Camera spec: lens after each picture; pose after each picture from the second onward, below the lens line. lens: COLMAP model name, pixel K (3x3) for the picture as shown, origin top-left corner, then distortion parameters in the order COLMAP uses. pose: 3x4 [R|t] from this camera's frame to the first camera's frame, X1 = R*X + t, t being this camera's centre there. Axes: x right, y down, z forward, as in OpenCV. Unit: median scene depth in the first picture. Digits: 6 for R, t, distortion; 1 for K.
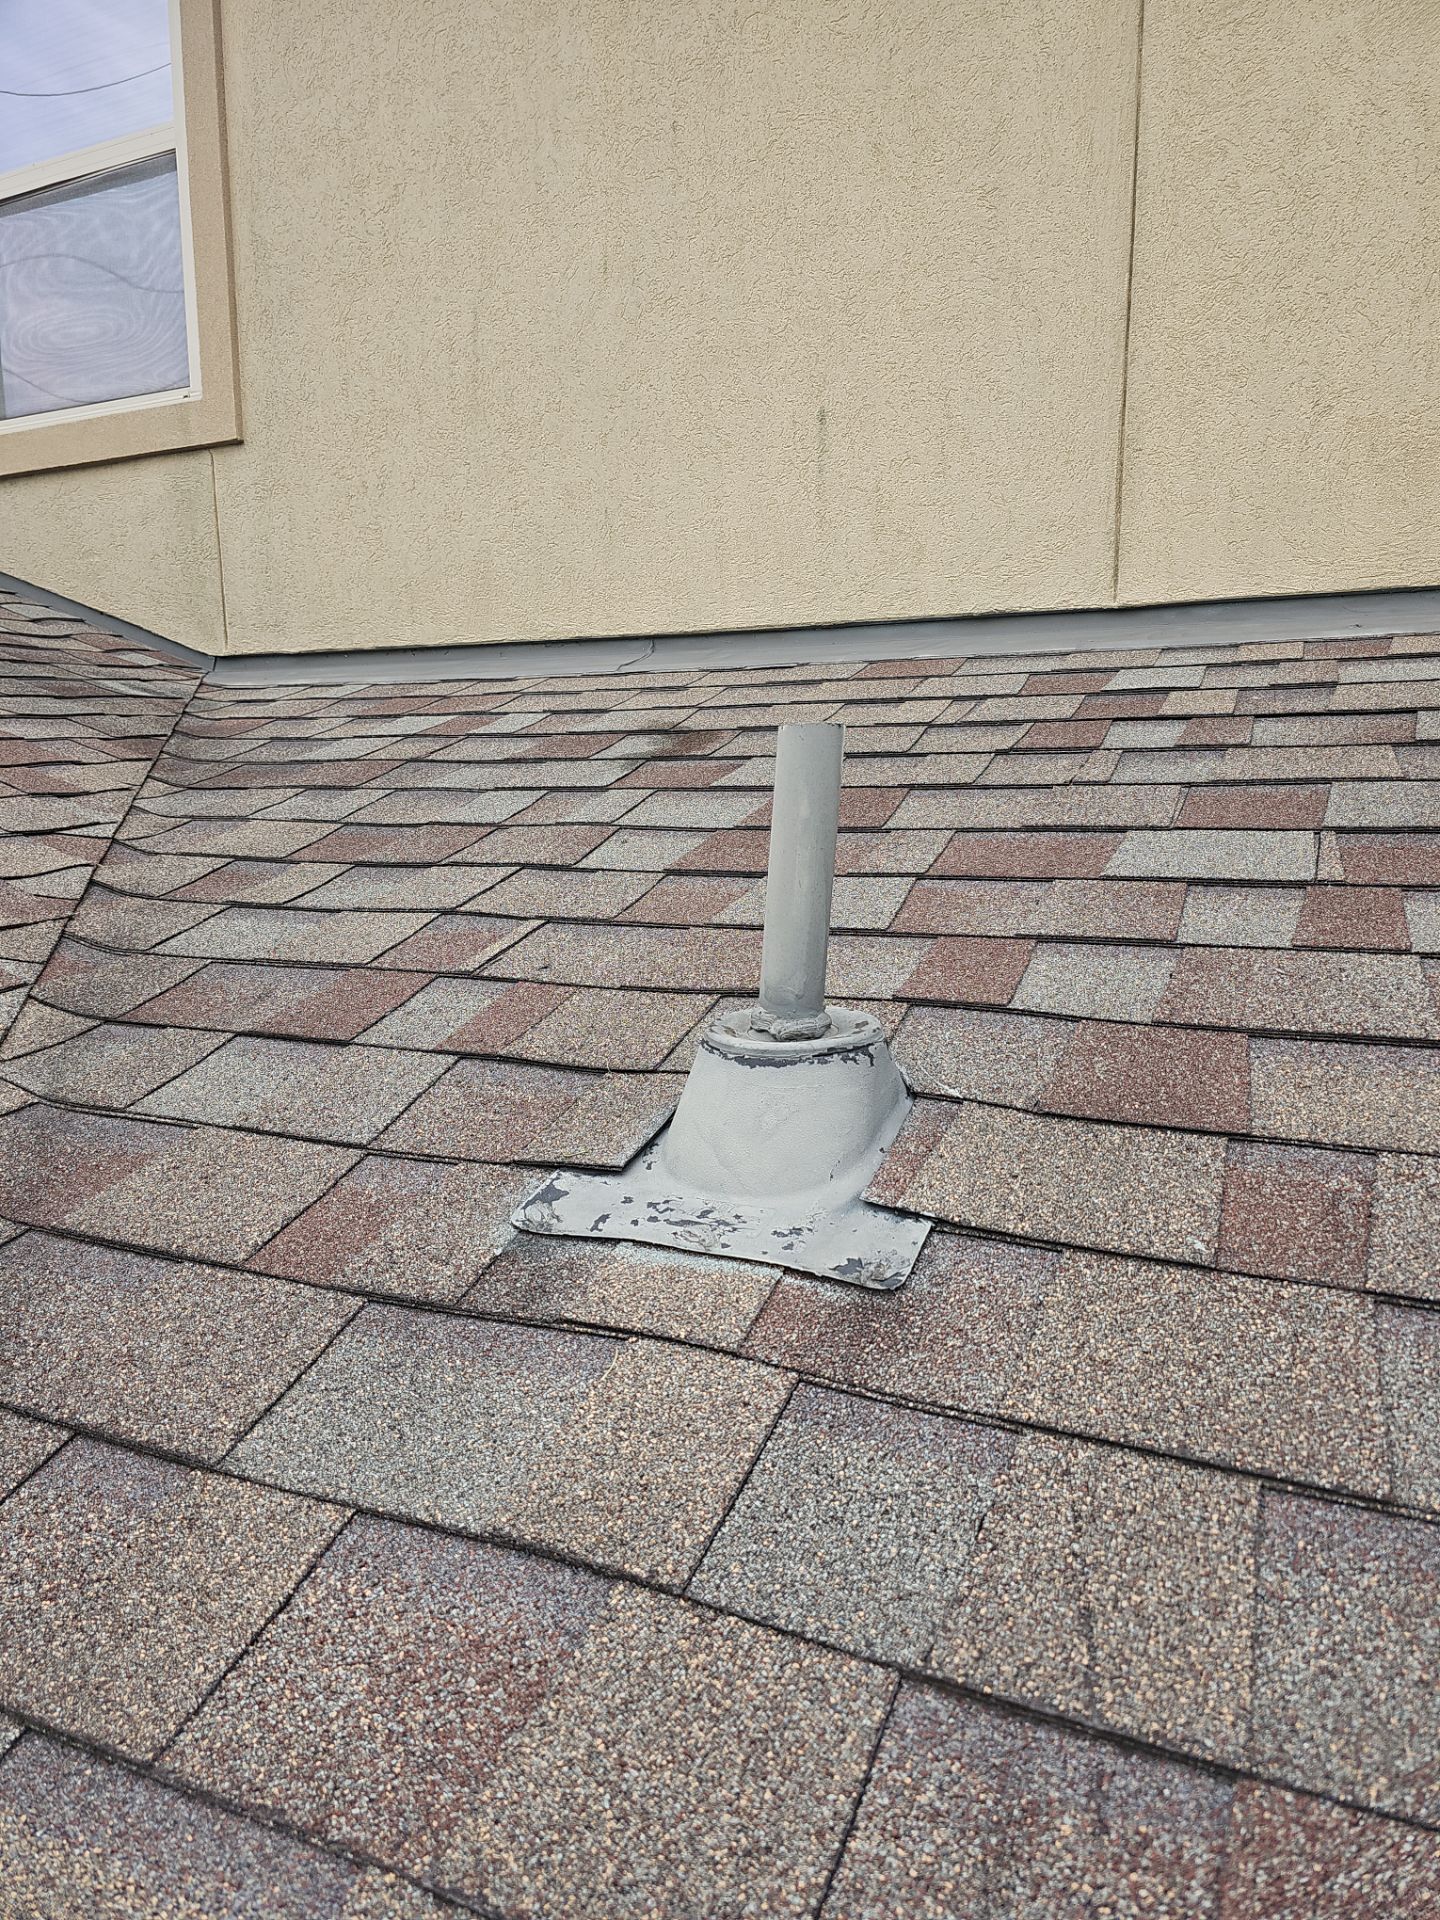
lens RADIAL K [[1242.6, 0, 740.7], [0, 1242.6, 956.6], [0, 0, 1]] dist [0.071787, -0.079572]
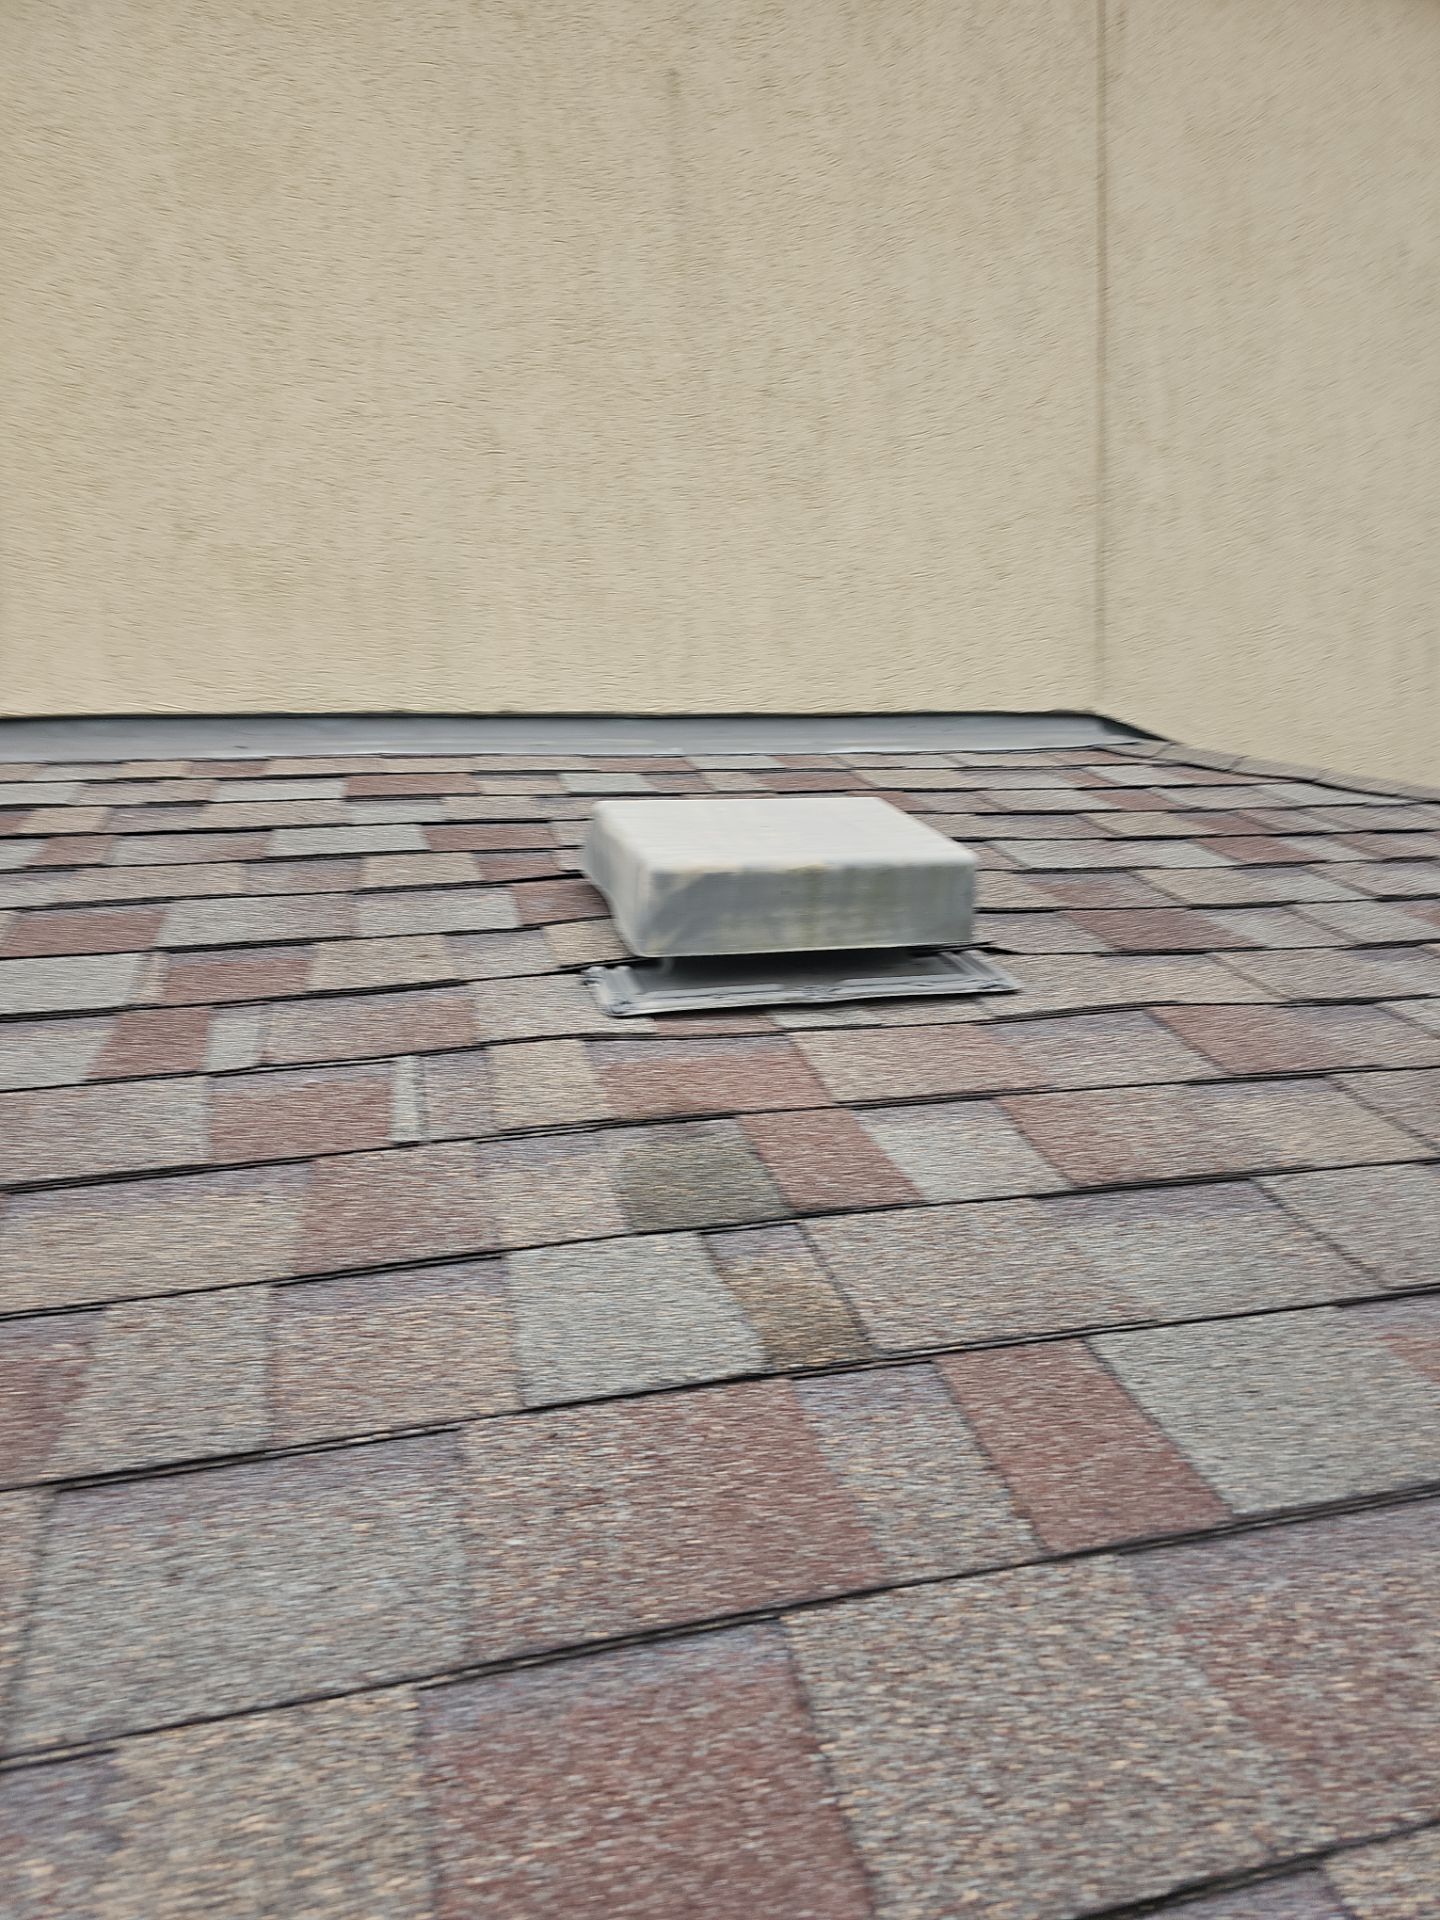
lens RADIAL K [[1220.8, 0, 686.0], [0, 1220.8, 1029.8], [0, 0, 1]] dist [0.019528, -0.045941]
pose [[0.768277, -0.102578, 0.631845, 0.115603], [0.120842, 0.992570, 0.014205, -0.002723], [-0.628607, 0.065440, 0.774965, 0.011684]]
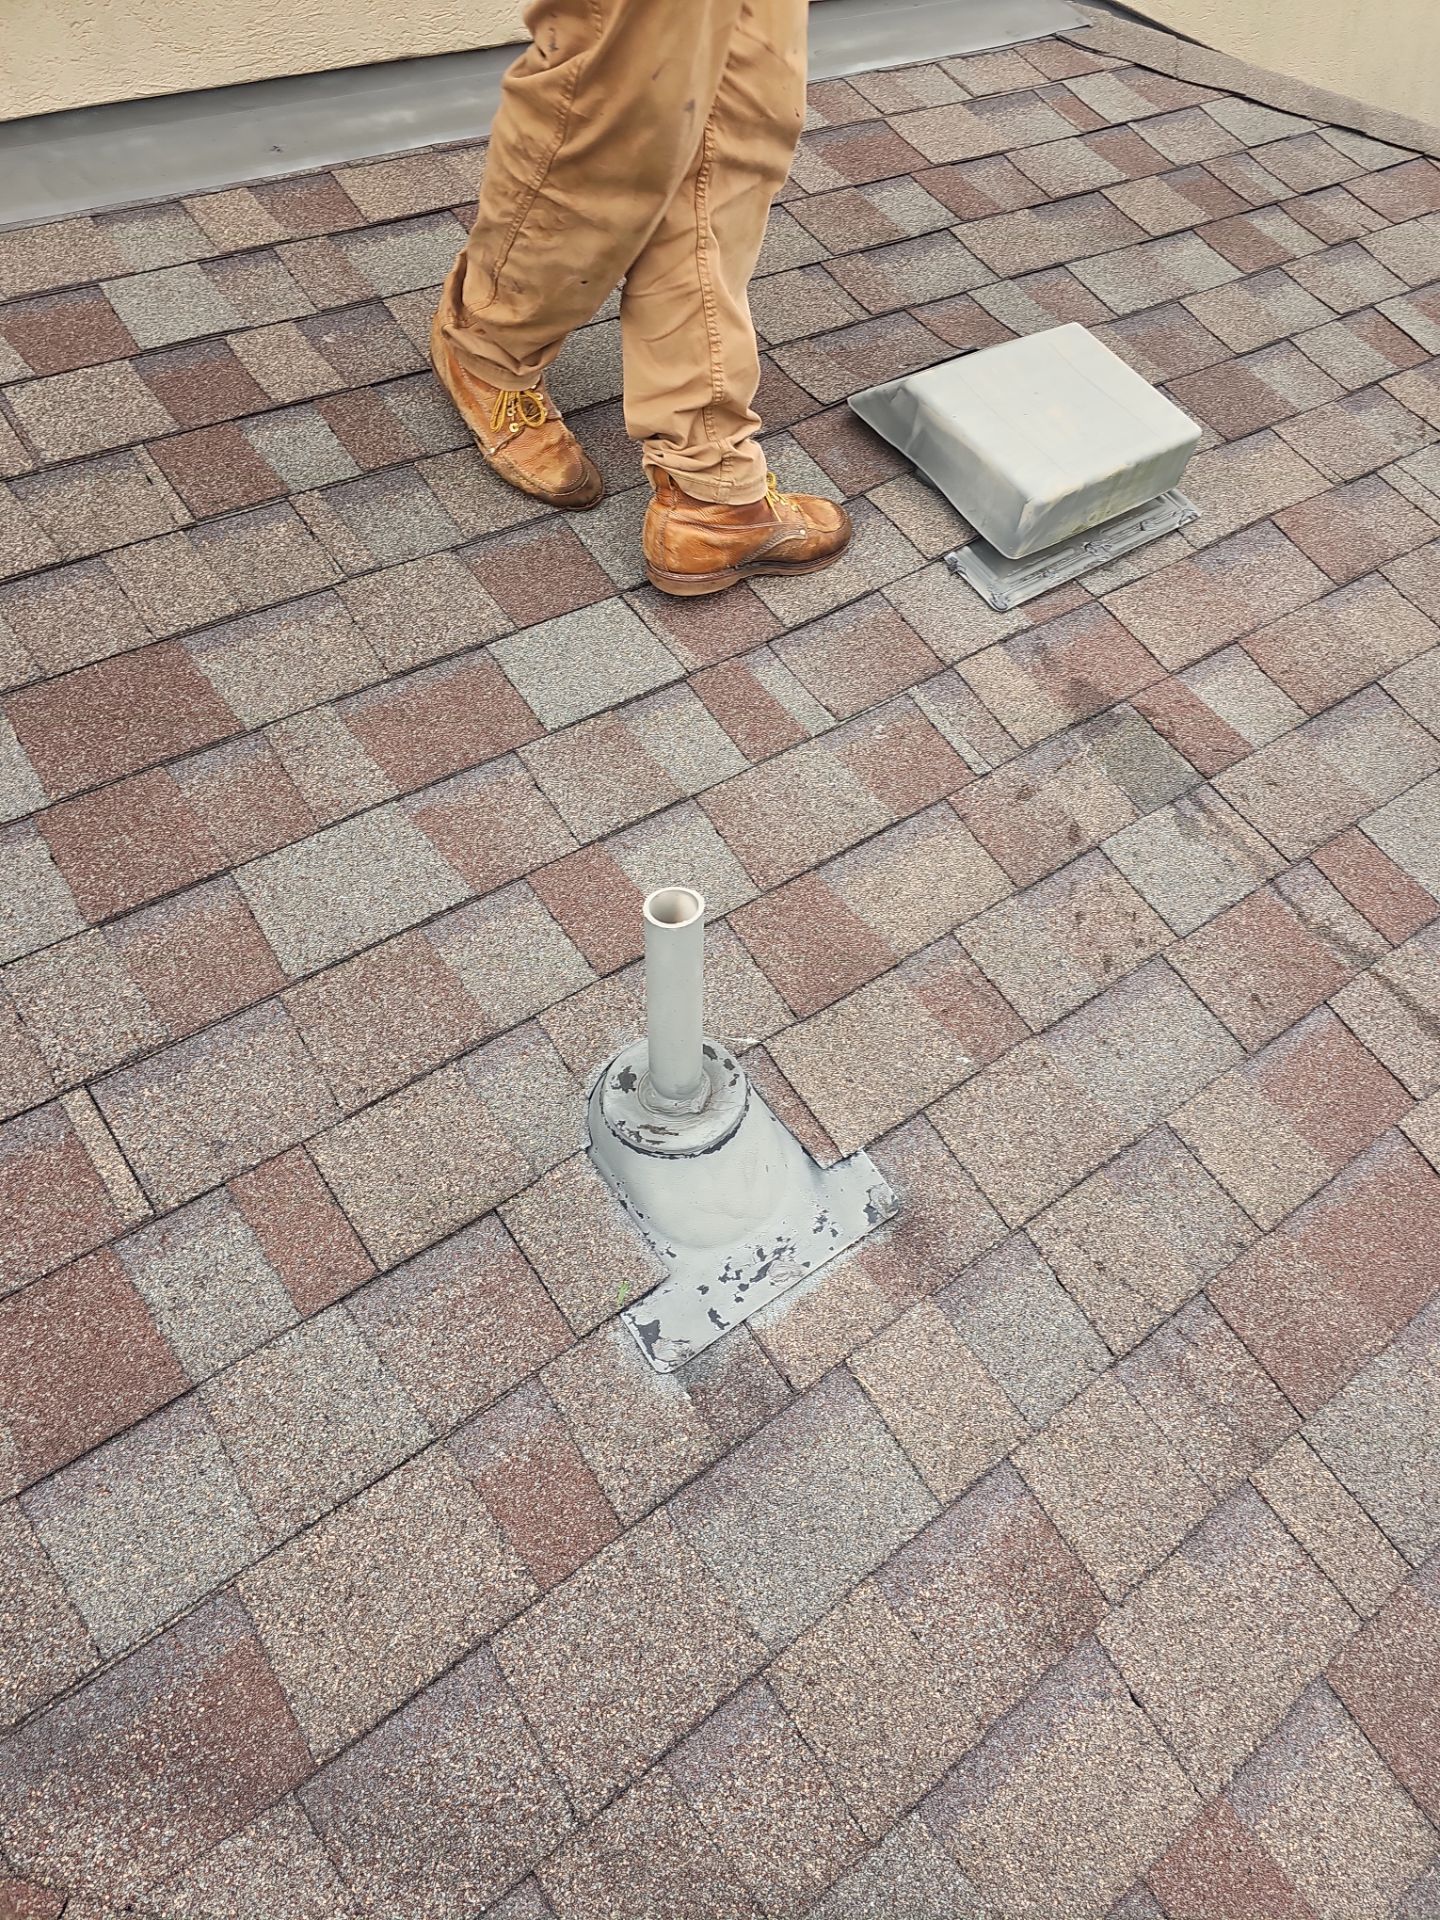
lens RADIAL K [[1283.4, 0, 705.6], [0, 1283.4, 959.5], [0, 0, 1]] dist [0.056592, -0.051247]
pose [[0.461491, -0.632404, 0.622166, -0.309231], [0.134198, 0.743007, 0.655692, -0.410201], [-0.876936, -0.219103, 0.427759, 0.219514]]
